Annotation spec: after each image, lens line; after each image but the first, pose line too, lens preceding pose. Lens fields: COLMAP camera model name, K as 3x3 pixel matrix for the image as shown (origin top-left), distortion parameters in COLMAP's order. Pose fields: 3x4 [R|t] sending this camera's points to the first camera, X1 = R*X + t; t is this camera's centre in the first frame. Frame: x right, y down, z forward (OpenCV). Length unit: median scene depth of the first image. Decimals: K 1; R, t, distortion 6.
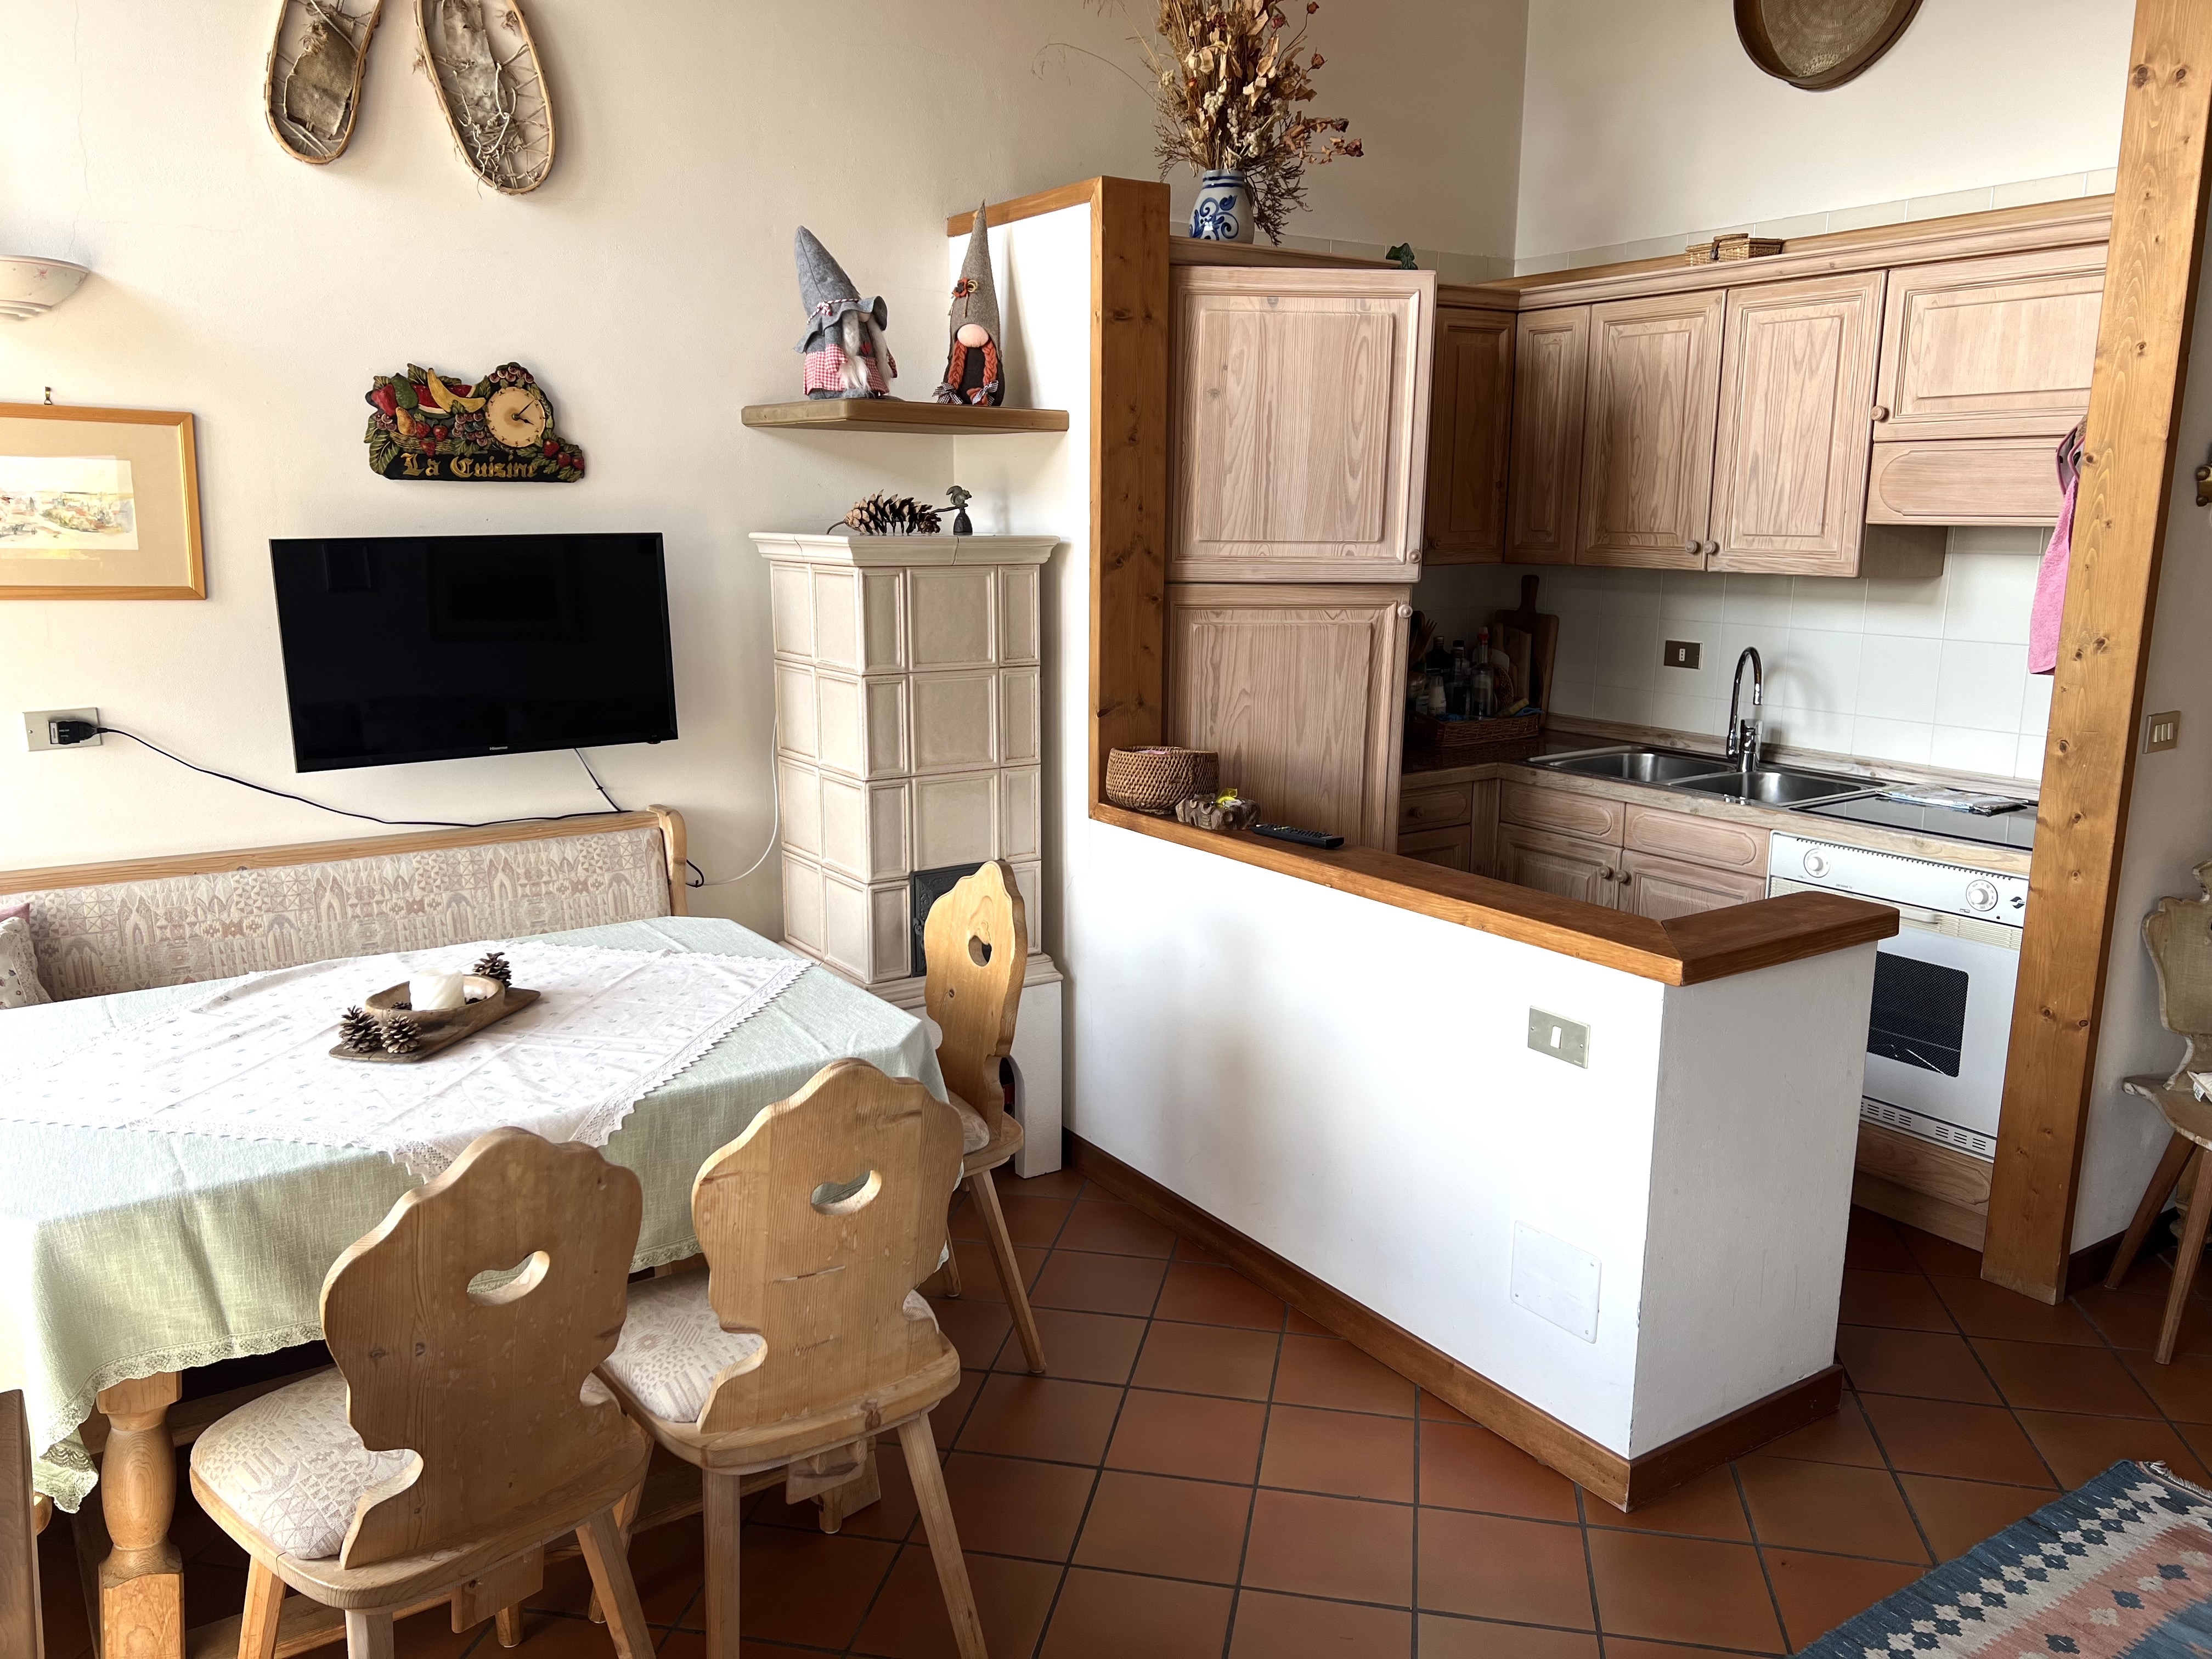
lens RADIAL K [[1656.0, 0, 1096.9], [0, 1656.0, 850.1], [0, 0, 1]] dist [0.063292, -0.064407]
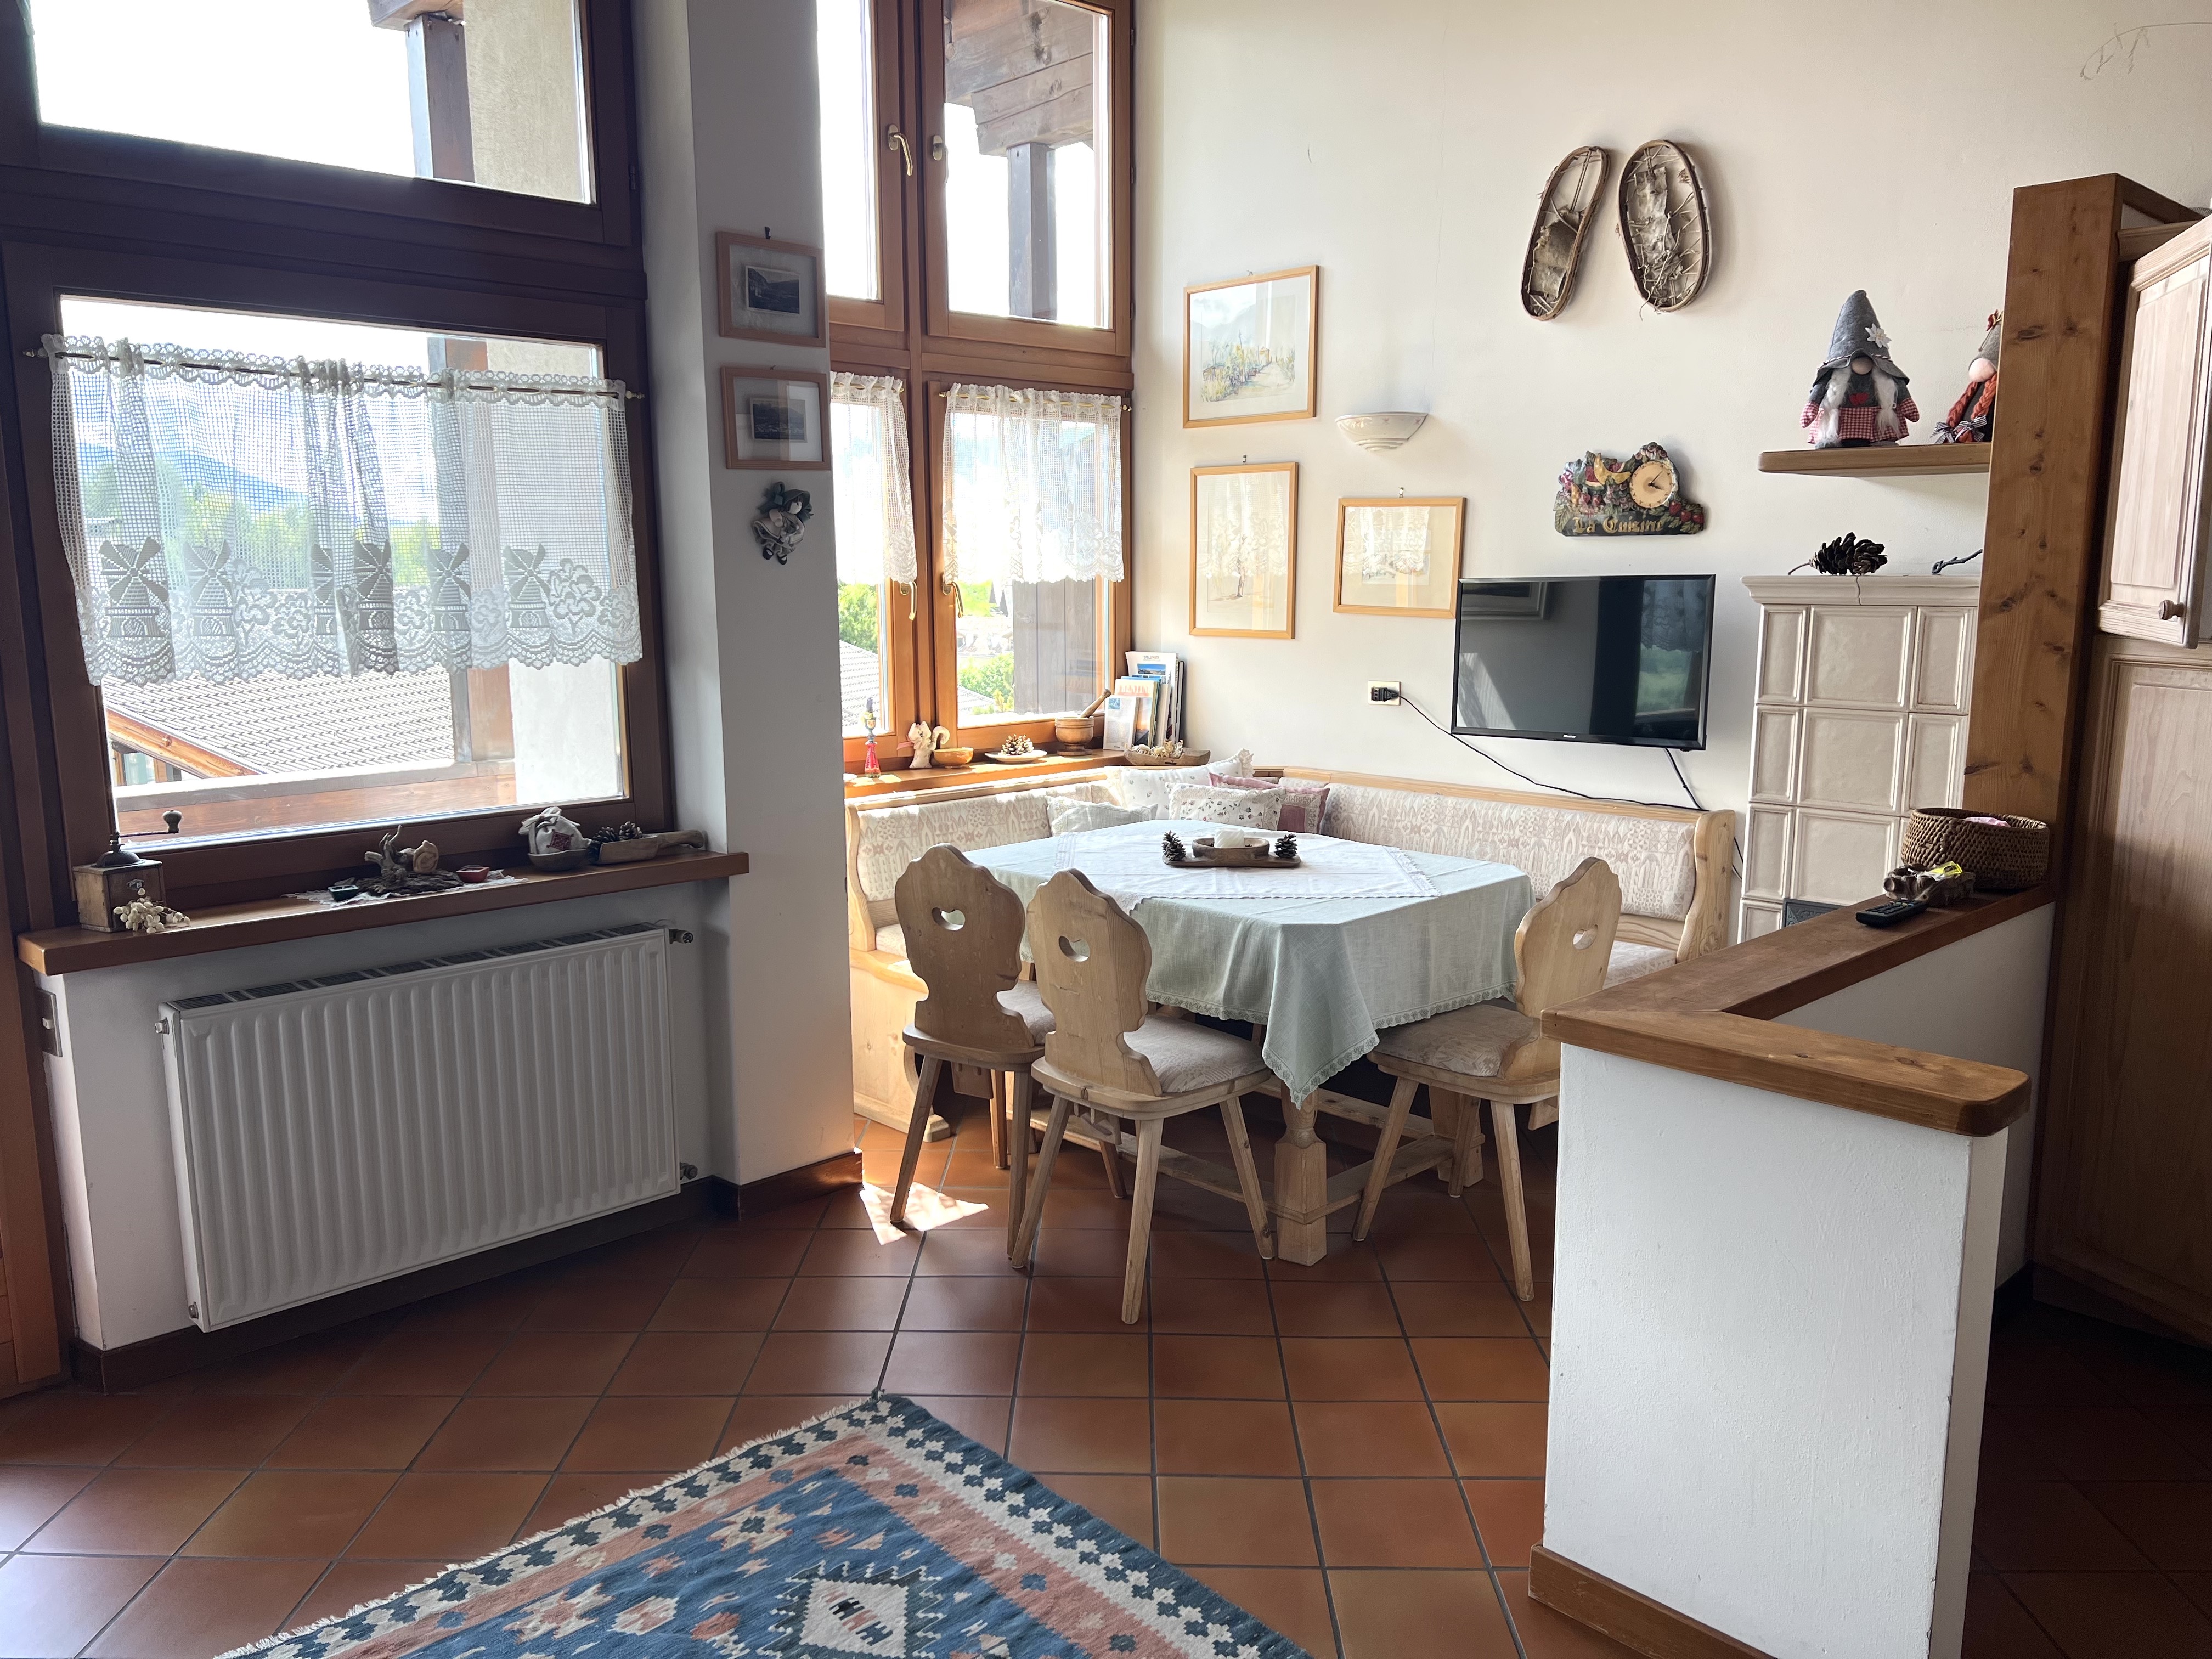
lens RADIAL K [[1656.0, 0, 1096.9], [0, 1656.0, 850.1], [0, 0, 1]] dist [0.063292, -0.064407]
pose [[0.174029, 0.162585, -0.971226, 0.870826], [-0.198369, 0.971846, 0.127144, -0.066712], [0.964554, 0.170534, 0.201381, 0.386930]]
